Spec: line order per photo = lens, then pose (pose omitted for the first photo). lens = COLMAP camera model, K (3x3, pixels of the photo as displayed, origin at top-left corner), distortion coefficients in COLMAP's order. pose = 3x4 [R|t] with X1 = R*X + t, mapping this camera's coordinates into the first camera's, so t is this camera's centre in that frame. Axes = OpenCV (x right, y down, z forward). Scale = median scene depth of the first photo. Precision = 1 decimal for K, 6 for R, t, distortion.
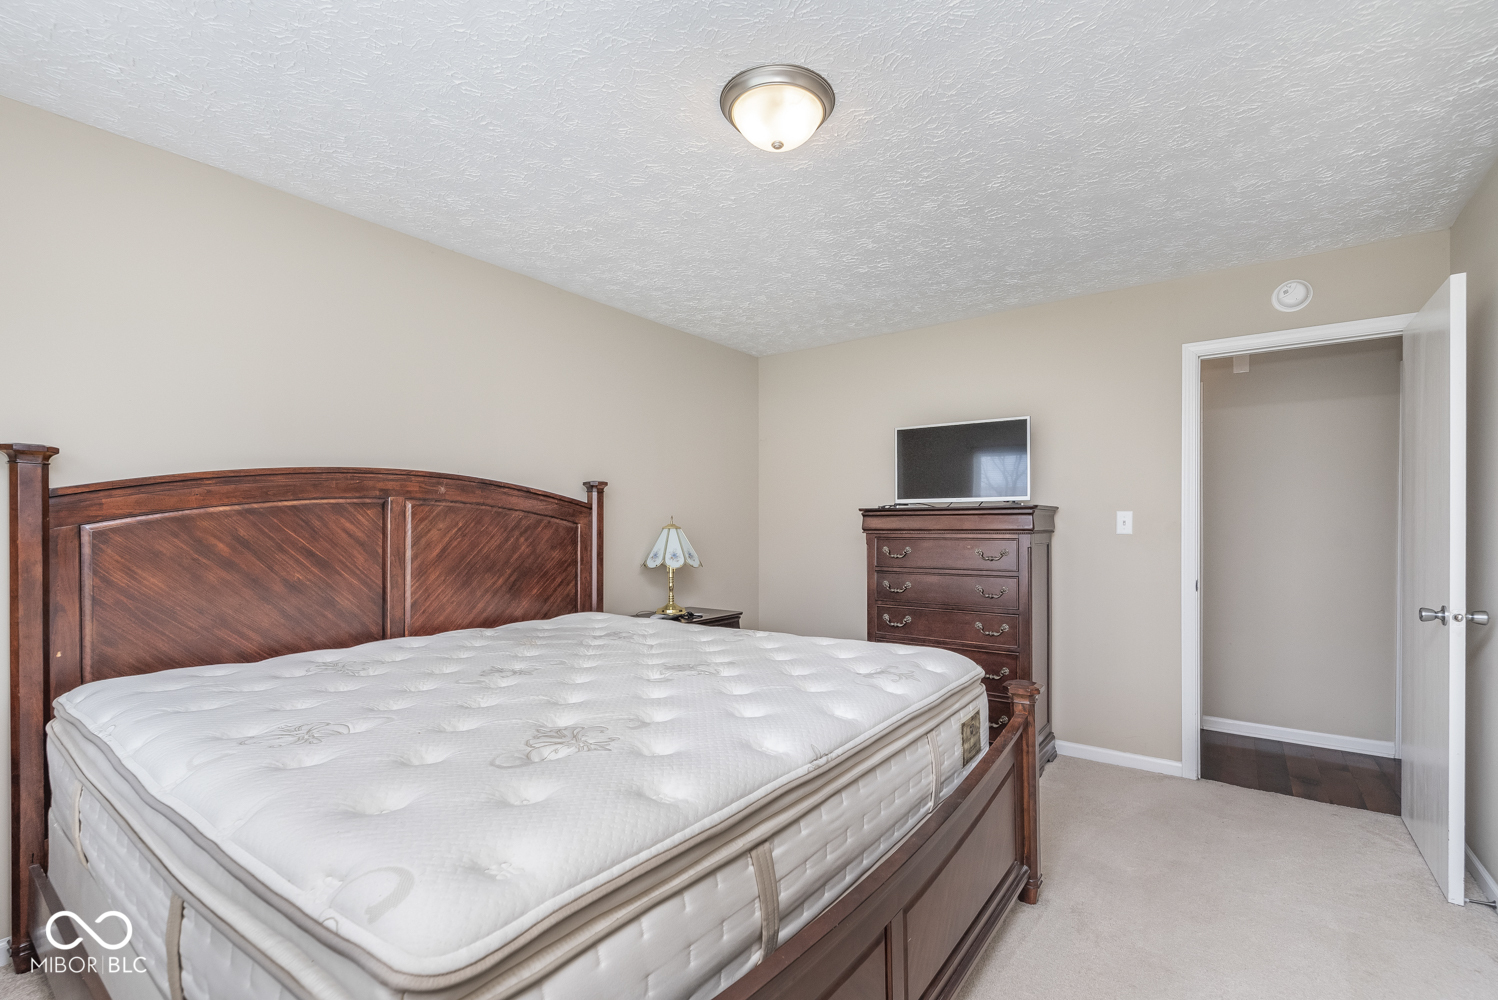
lens RADIAL K [[645.2, 0, 766.4], [0, 645.2, 508.1], [0, 0, 1]] dist [0.000691, -0.000409]
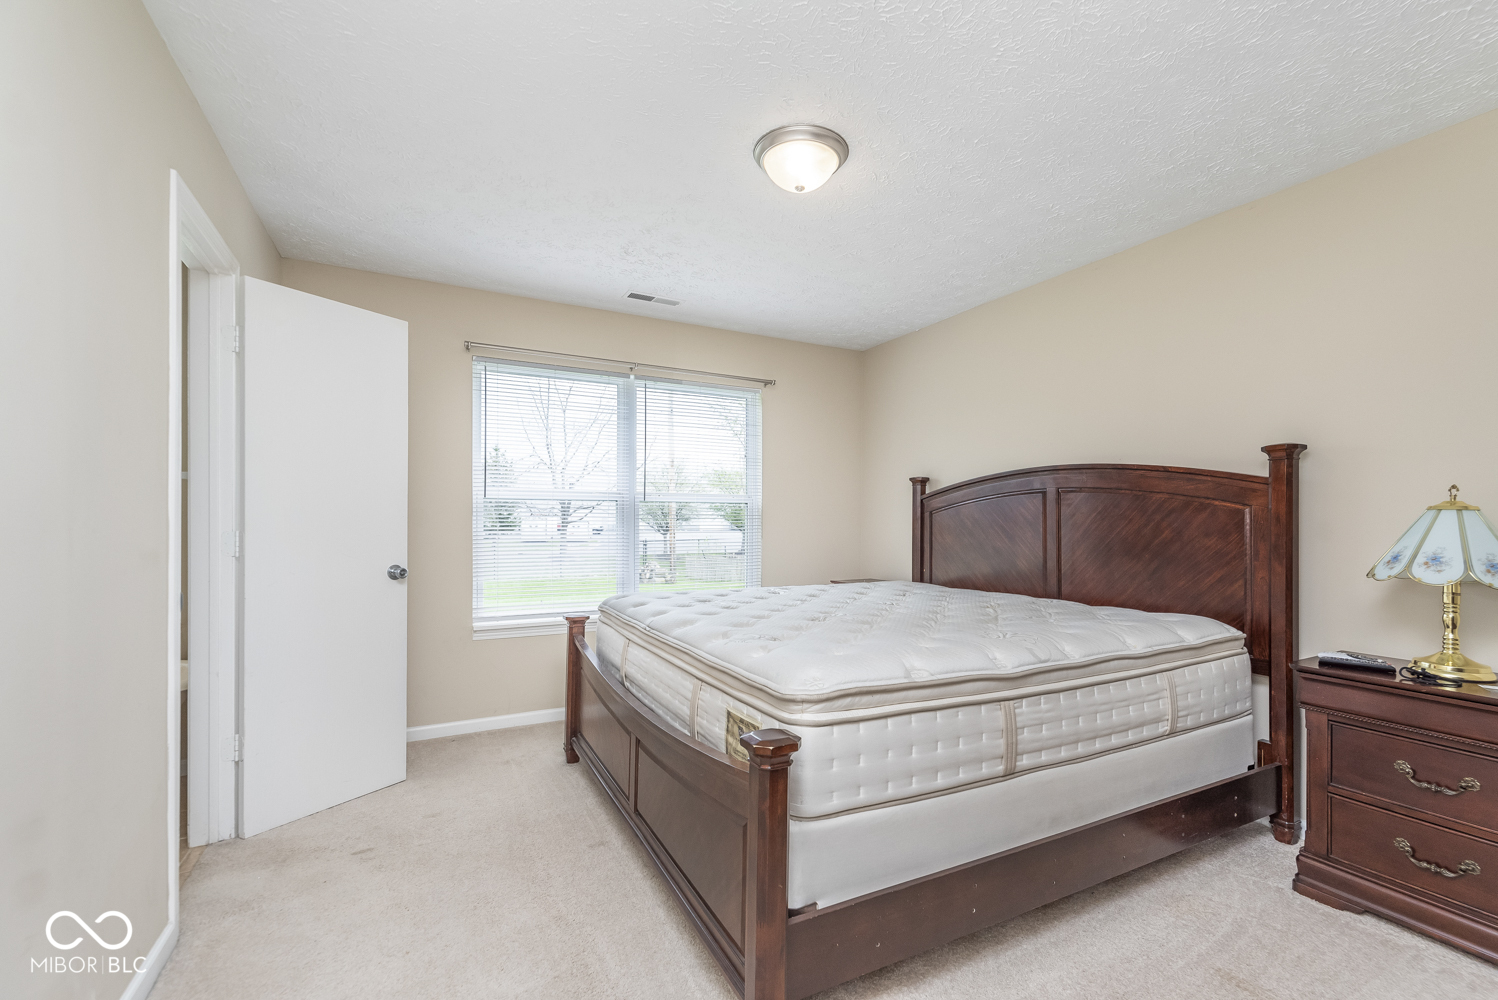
lens RADIAL K [[641.9, 0, 752.3], [0, 641.9, 519.2], [0, 0, 1]] dist [-0.002124, -0.000115]
pose [[-0.436417, -0.007714, -0.899711, 0.691708], [0.015370, 0.999753, -0.016027, 0.047553], [0.899613, -0.020823, -0.436191, 0.870409]]
